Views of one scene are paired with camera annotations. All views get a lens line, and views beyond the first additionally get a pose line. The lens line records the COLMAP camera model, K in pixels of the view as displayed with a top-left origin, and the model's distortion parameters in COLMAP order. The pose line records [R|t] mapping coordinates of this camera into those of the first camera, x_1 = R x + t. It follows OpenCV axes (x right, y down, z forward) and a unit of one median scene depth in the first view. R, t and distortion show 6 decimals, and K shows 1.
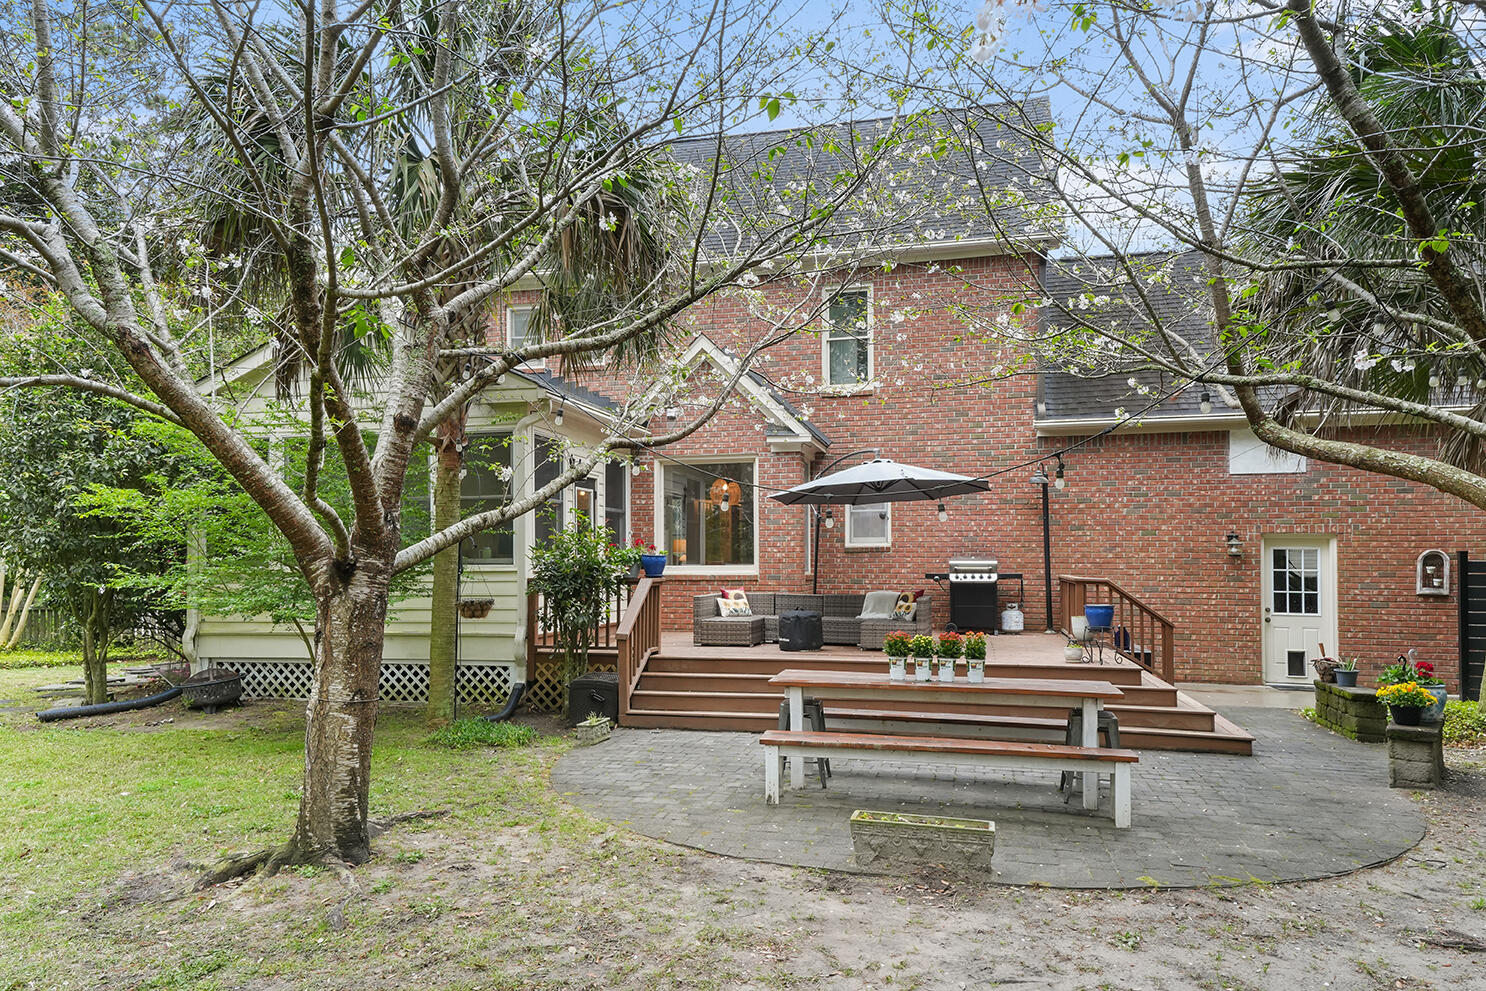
lens RADIAL K [[1024.2, 0, 740.4], [0, 1024.2, 515.6], [0, 0, 1]] dist [0.127289, -0.044742]
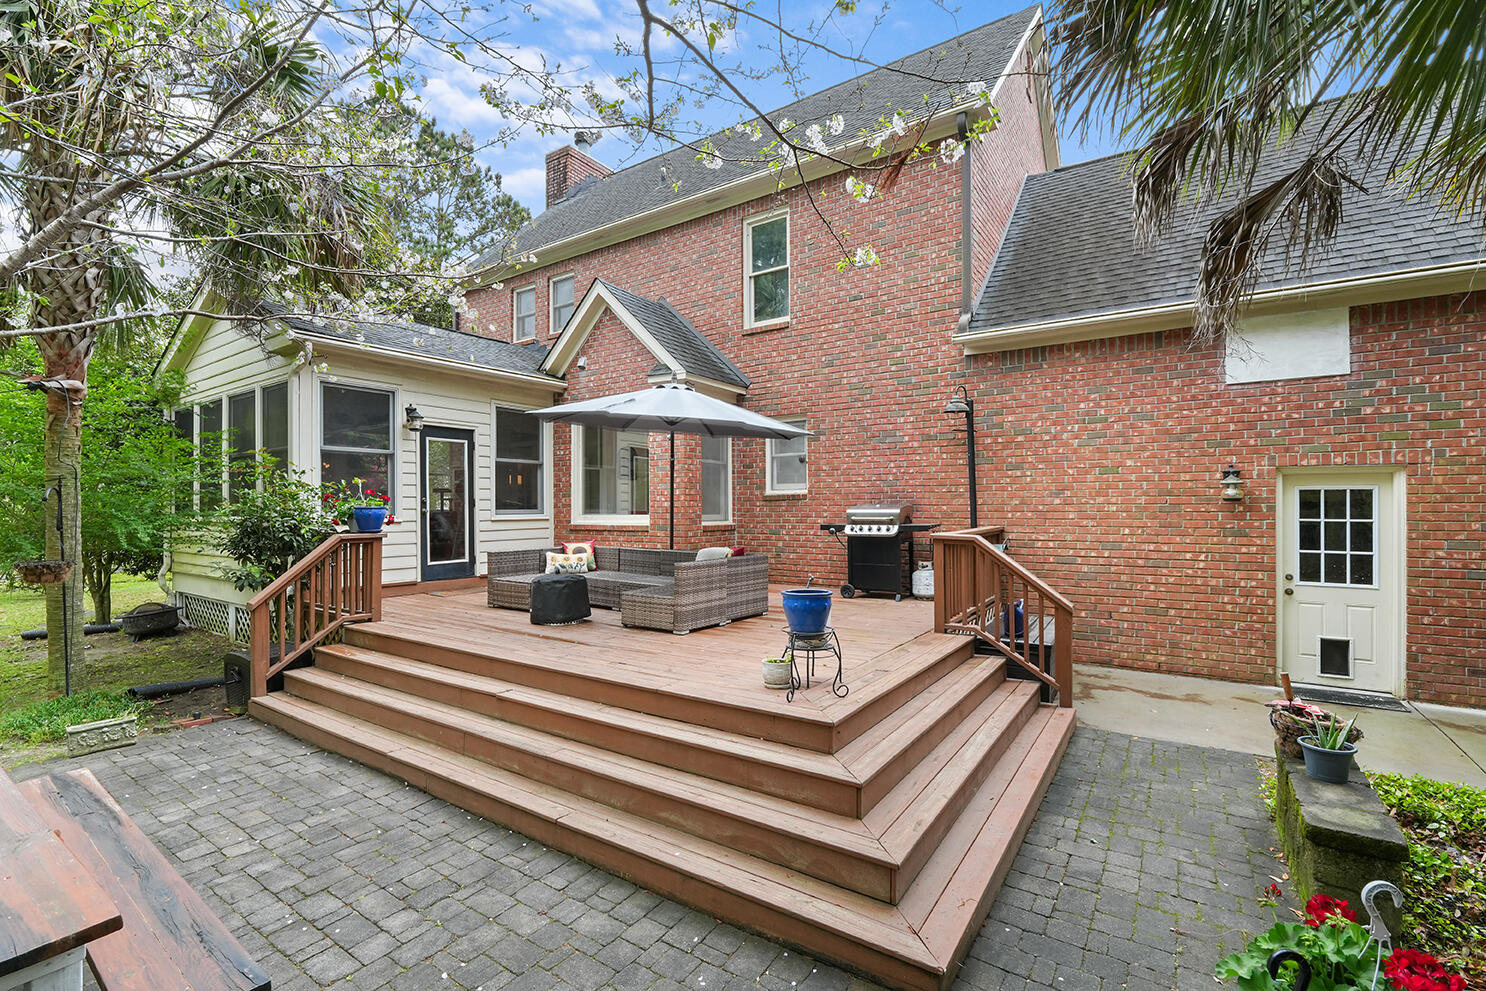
lens RADIAL K [[664.6, 0, 731.2], [0, 664.6, 487.4], [0, 0, 1]] dist [-0.015804, 0.001216]
pose [[0.931853, -0.015341, -0.362511, 0.455927], [0.021802, 0.999668, 0.013736, 0.023783], [0.362180, -0.020704, 0.931878, 0.673145]]
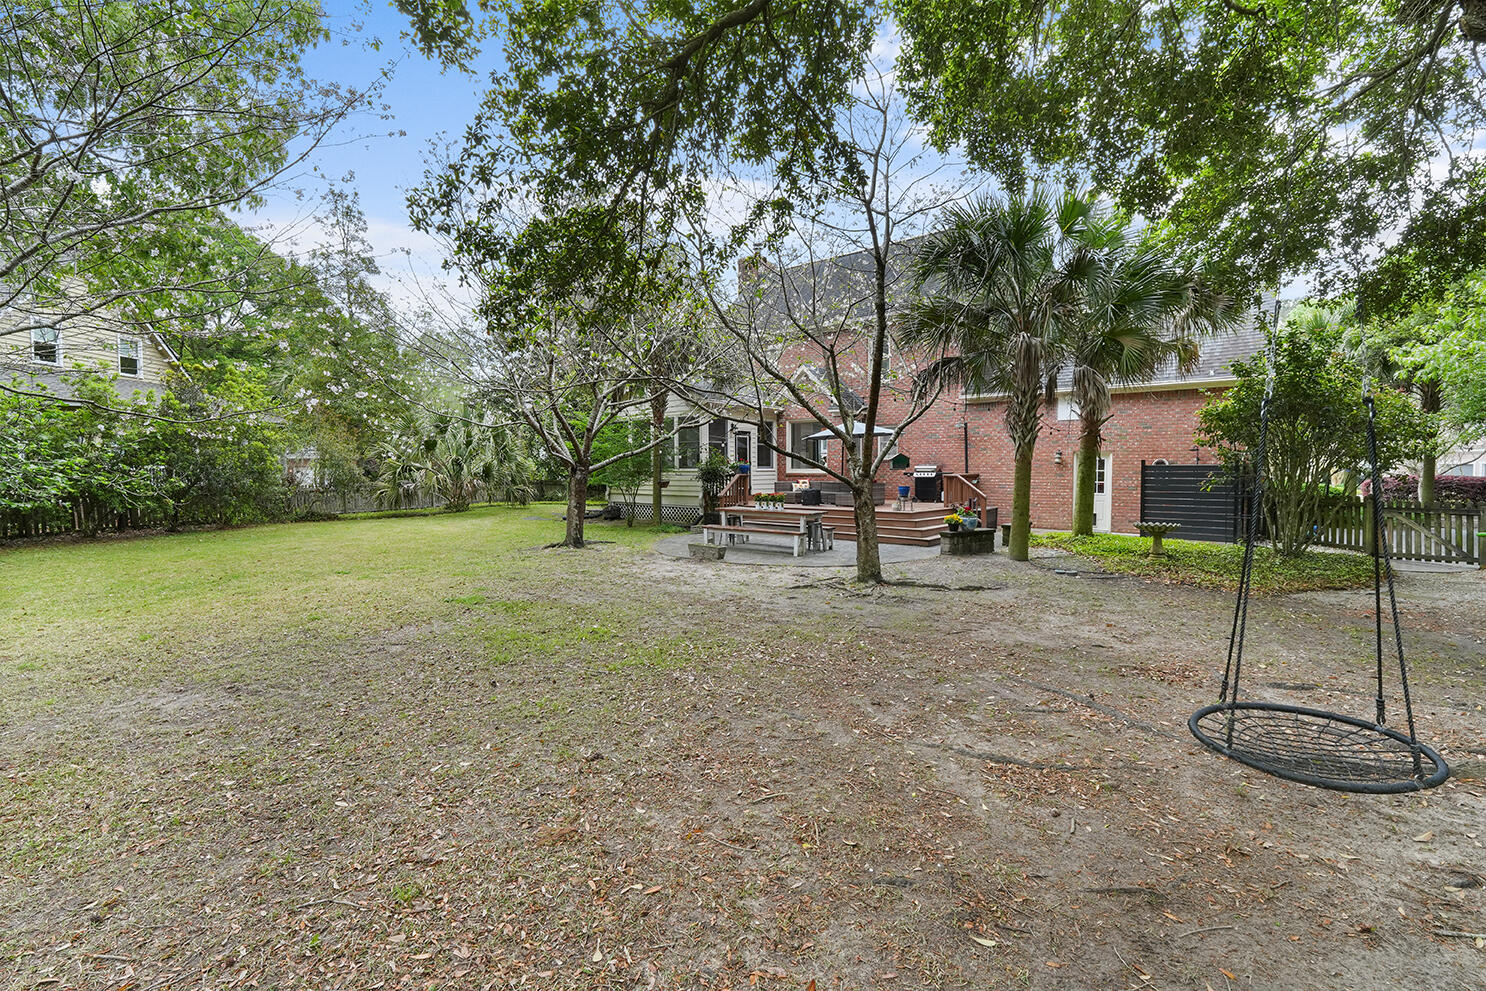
lens RADIAL K [[664.6, 0, 738.2], [0, 664.6, 457.7], [0, 0, 1]] dist [-0.015804, 0.001216]
pose [[0.893692, -0.007177, -0.448623, 0.703610], [0.021997, 0.999371, 0.027833, -0.026166], [0.448141, -0.034742, 0.893287, -0.492707]]
